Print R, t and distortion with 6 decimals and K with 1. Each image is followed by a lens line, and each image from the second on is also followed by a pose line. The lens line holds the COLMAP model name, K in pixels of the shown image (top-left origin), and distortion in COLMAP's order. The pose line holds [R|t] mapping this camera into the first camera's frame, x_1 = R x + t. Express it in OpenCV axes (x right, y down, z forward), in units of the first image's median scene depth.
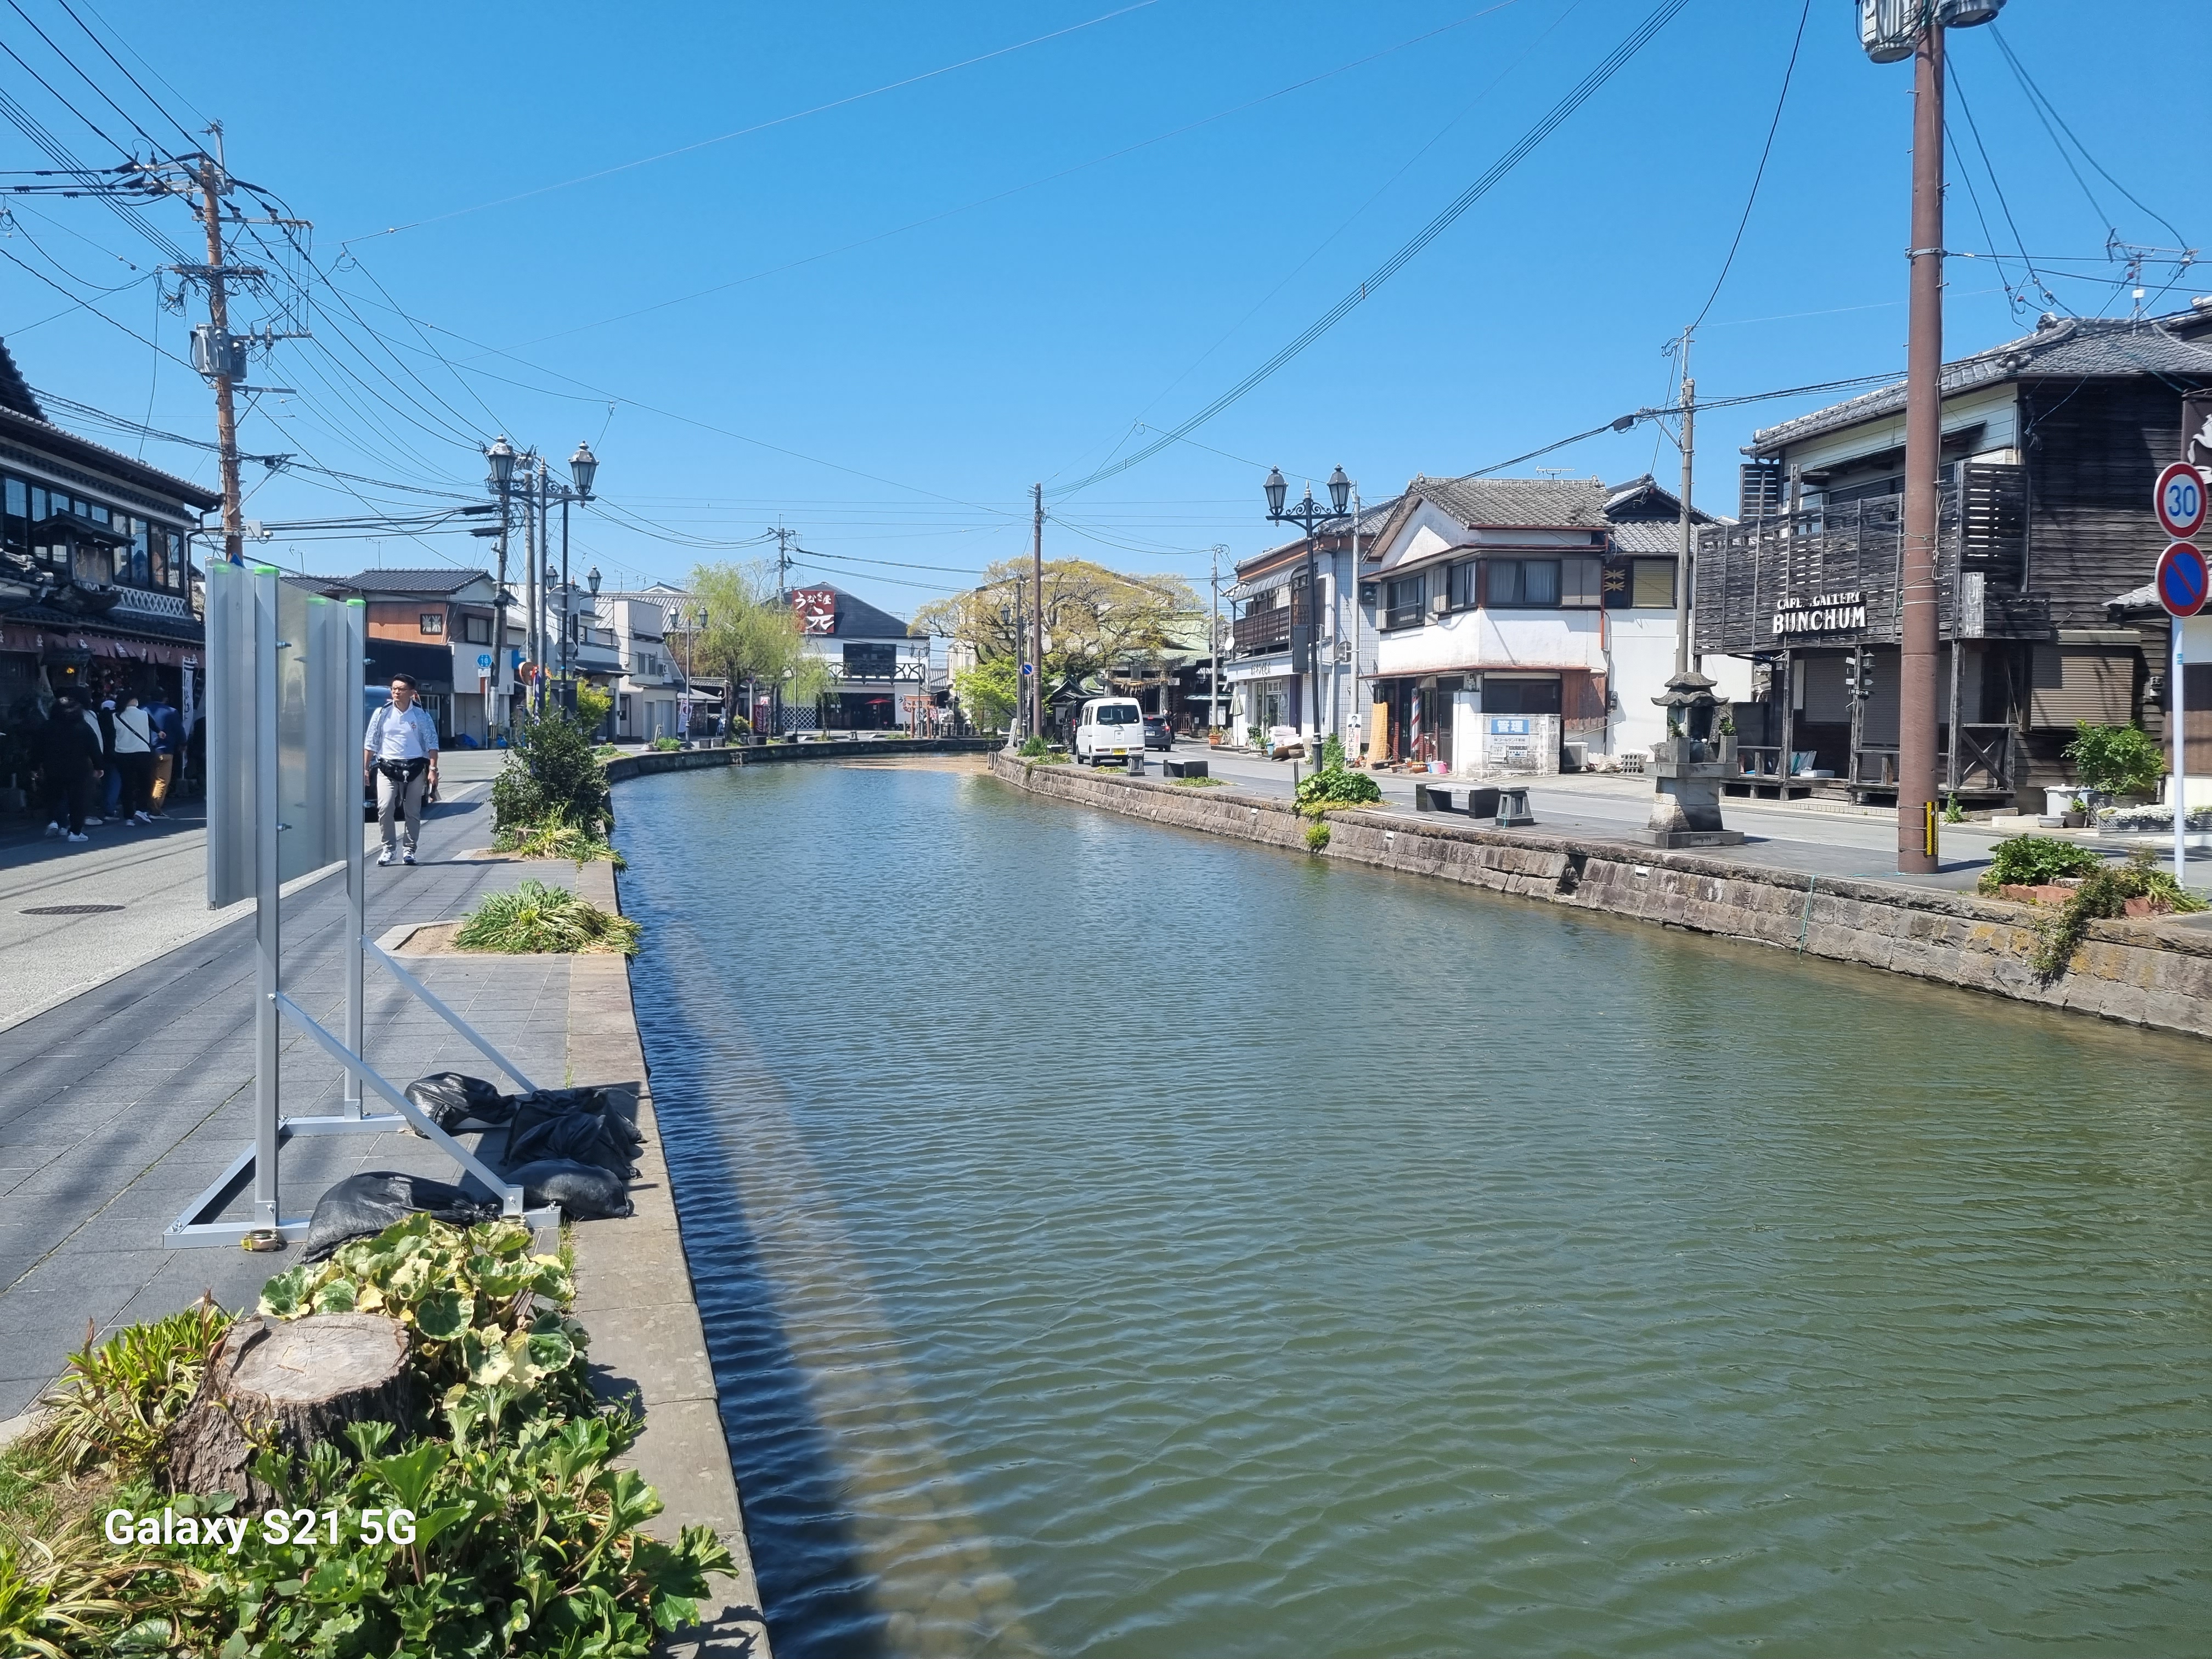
lens RADIAL K [[1667.8, 0, 1103.3], [0, 1667.8, 814.4], [0, 0, 1]] dist [-0.011831, 0.000369]
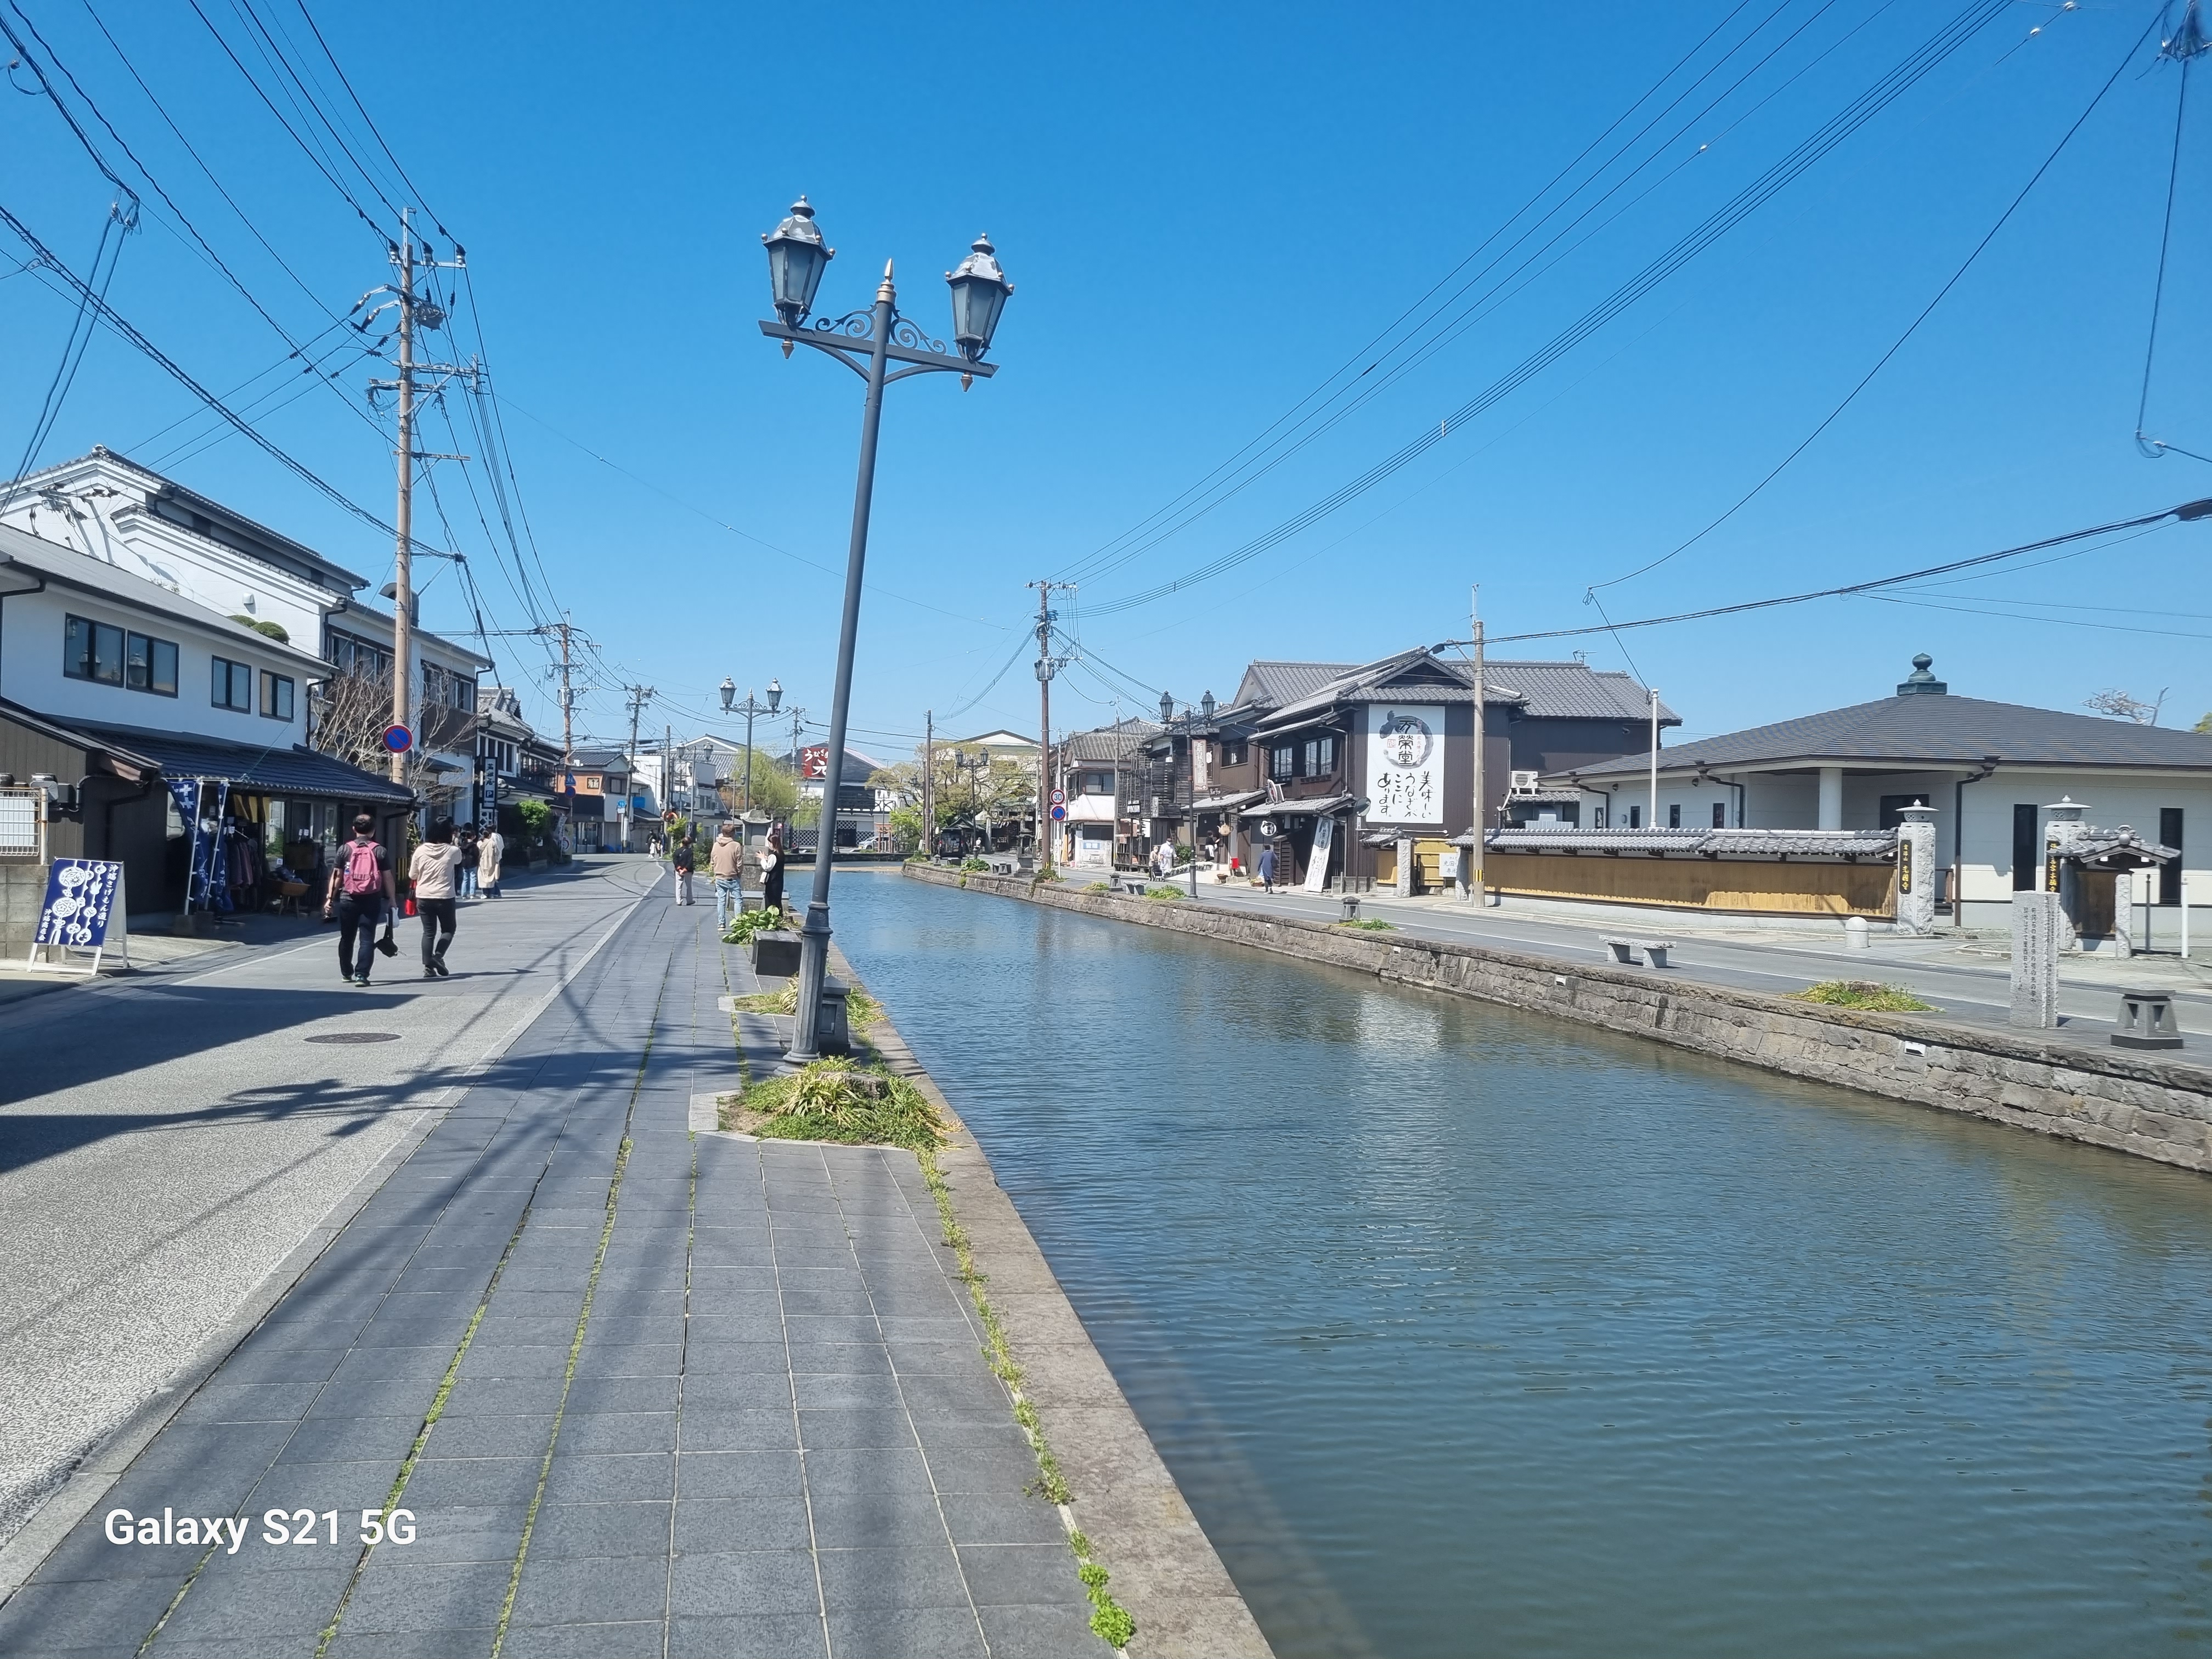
lens RADIAL K [[1667.8, 0, 1106.1], [0, 1667.8, 836.2], [0, 0, 1]] dist [-0.011831, 0.000369]
pose [[0.999849, 0.010663, -0.013694, 0.200557], [-0.011473, 0.998105, -0.060456, 0.051215], [0.013024, 0.060604, 0.998077, -0.895651]]
